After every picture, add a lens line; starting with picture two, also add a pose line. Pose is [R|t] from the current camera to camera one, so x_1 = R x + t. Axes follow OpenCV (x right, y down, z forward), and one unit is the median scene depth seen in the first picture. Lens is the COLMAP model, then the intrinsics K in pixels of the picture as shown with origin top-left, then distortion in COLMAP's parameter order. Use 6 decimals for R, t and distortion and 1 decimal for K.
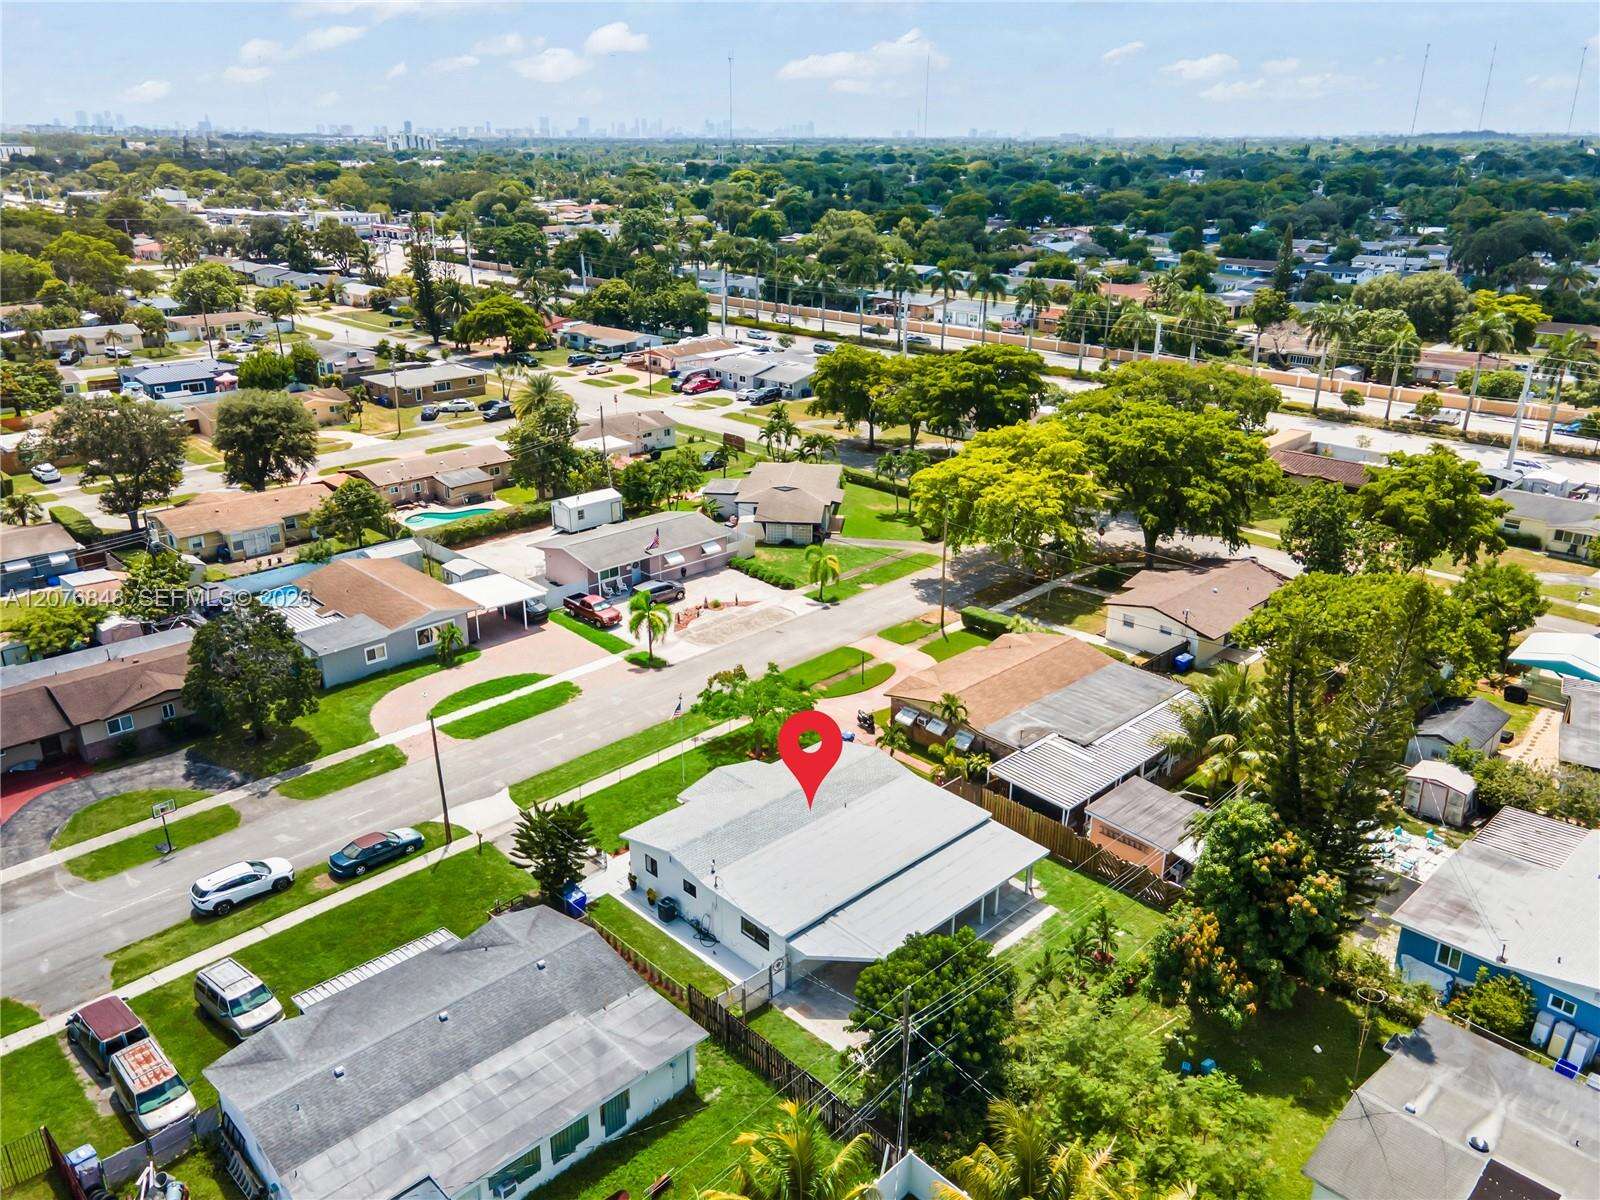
lens RADIAL K [[1192.6, 0, 800.0], [0, 1192.6, 600.0], [0, 0, 1]] dist [0.053073, 0.003841]
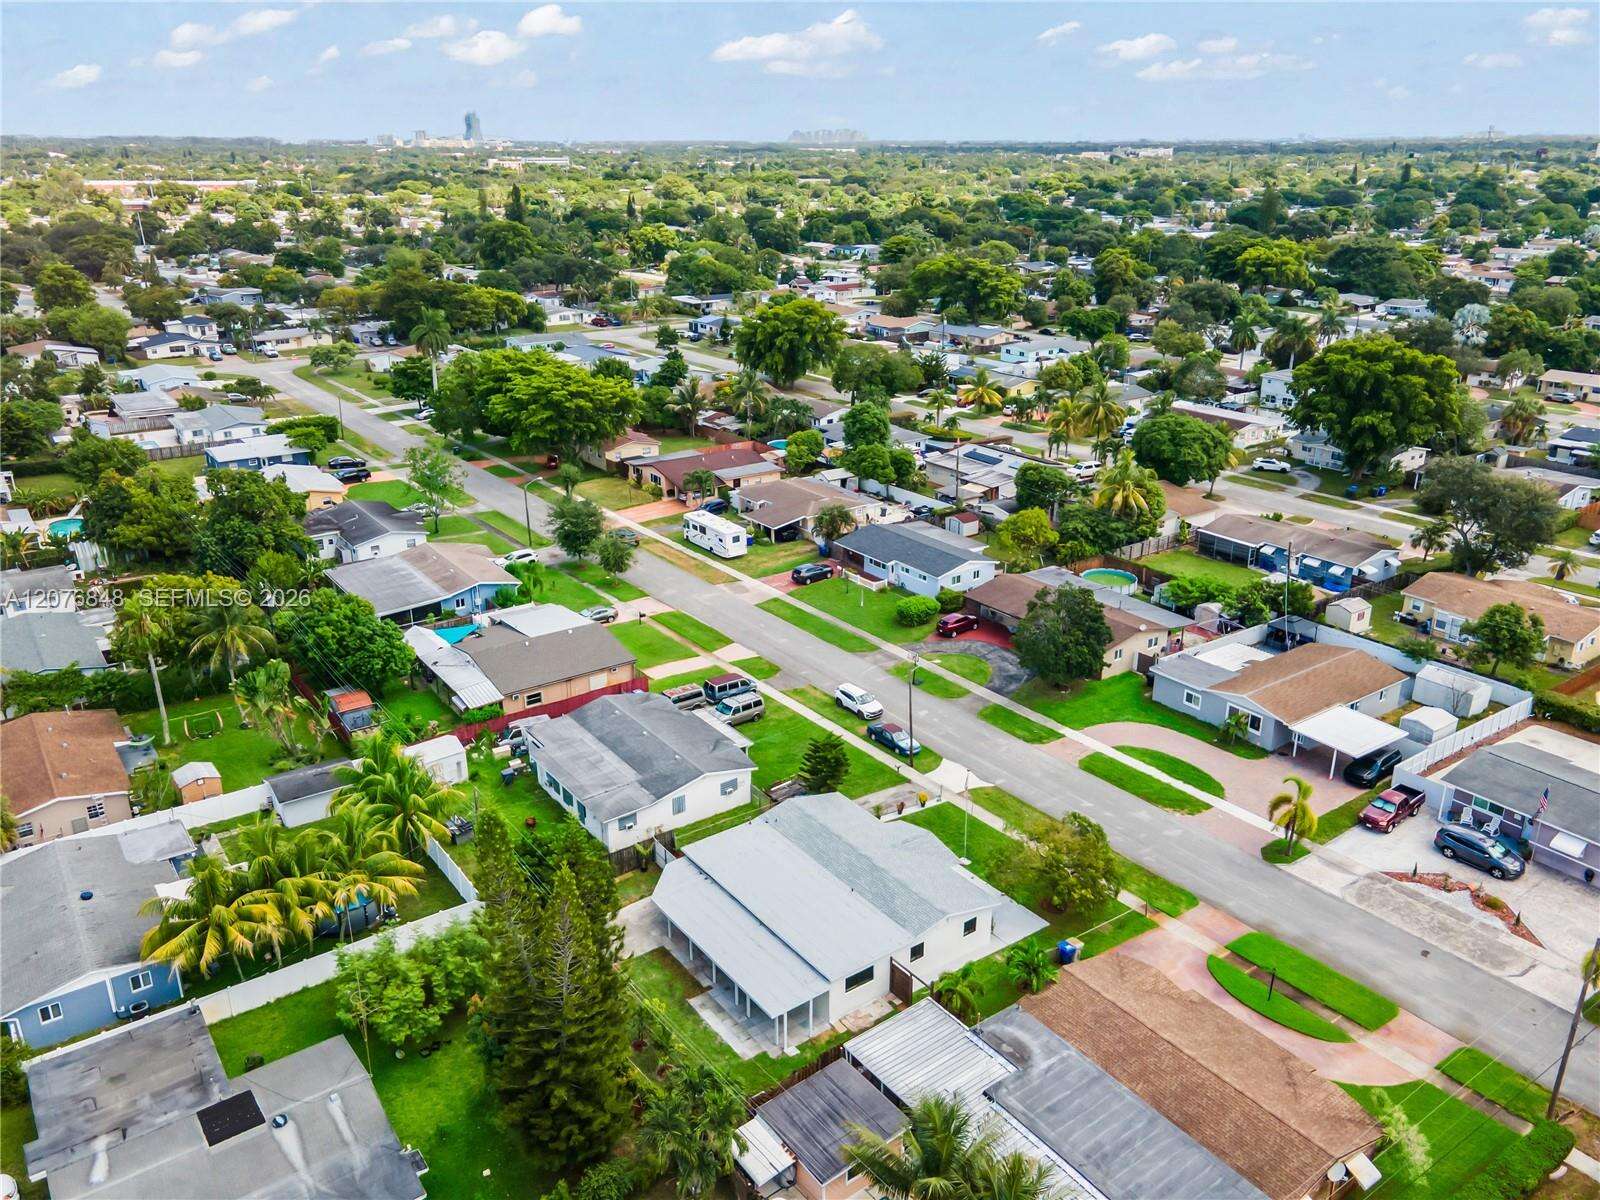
lens RADIAL K [[1192.6, 0, 800.0], [0, 1192.6, 600.0], [0, 0, 1]] dist [0.053073, 0.003841]
pose [[-0.147649, 0.348098, -0.925758, 0.794004], [-0.352029, 0.856223, 0.378097, -0.371066], [0.924270, 0.381719, -0.003880, 0.710023]]
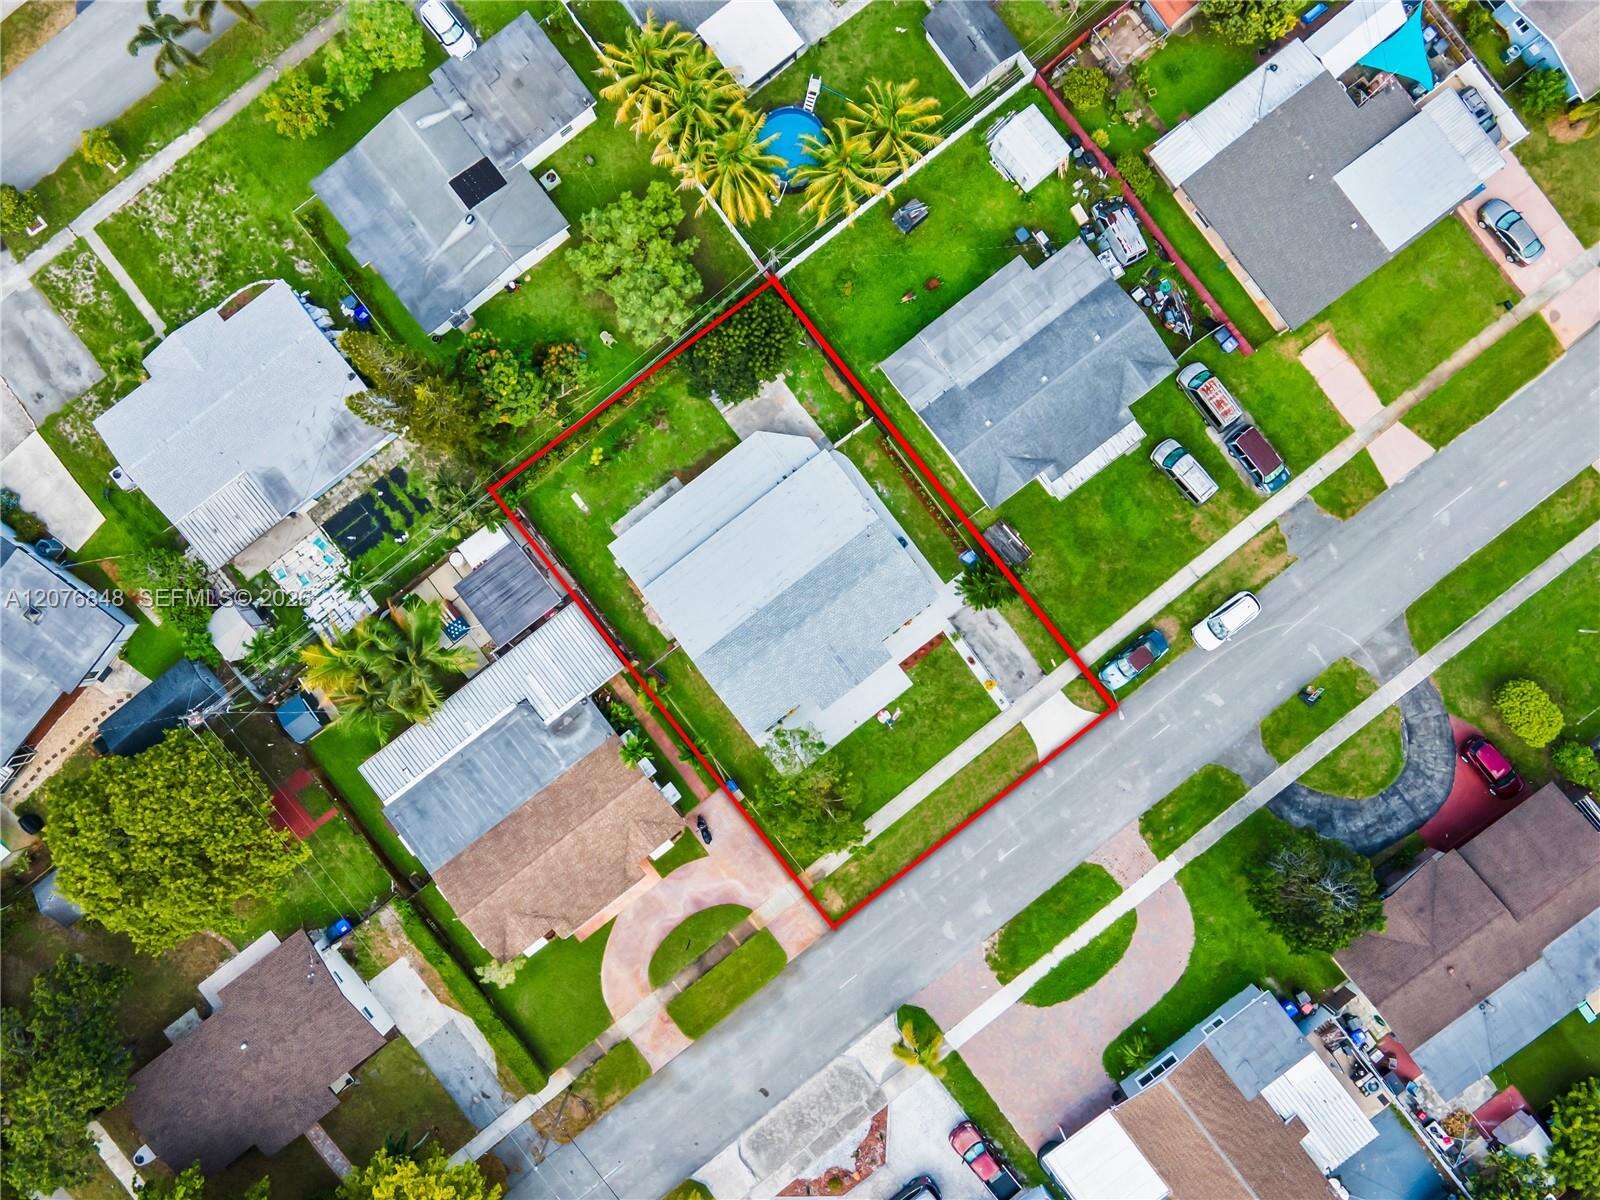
lens RADIAL K [[1192.6, 0, 800.0], [0, 1192.6, 600.0], [0, 0, 1]] dist [0.053073, 0.003841]
pose [[-0.993270, -0.114779, -0.015510, 0.013957], [0.027401, -0.362983, 0.931393, -0.795485], [-0.112534, 0.924700, 0.363685, 0.448040]]
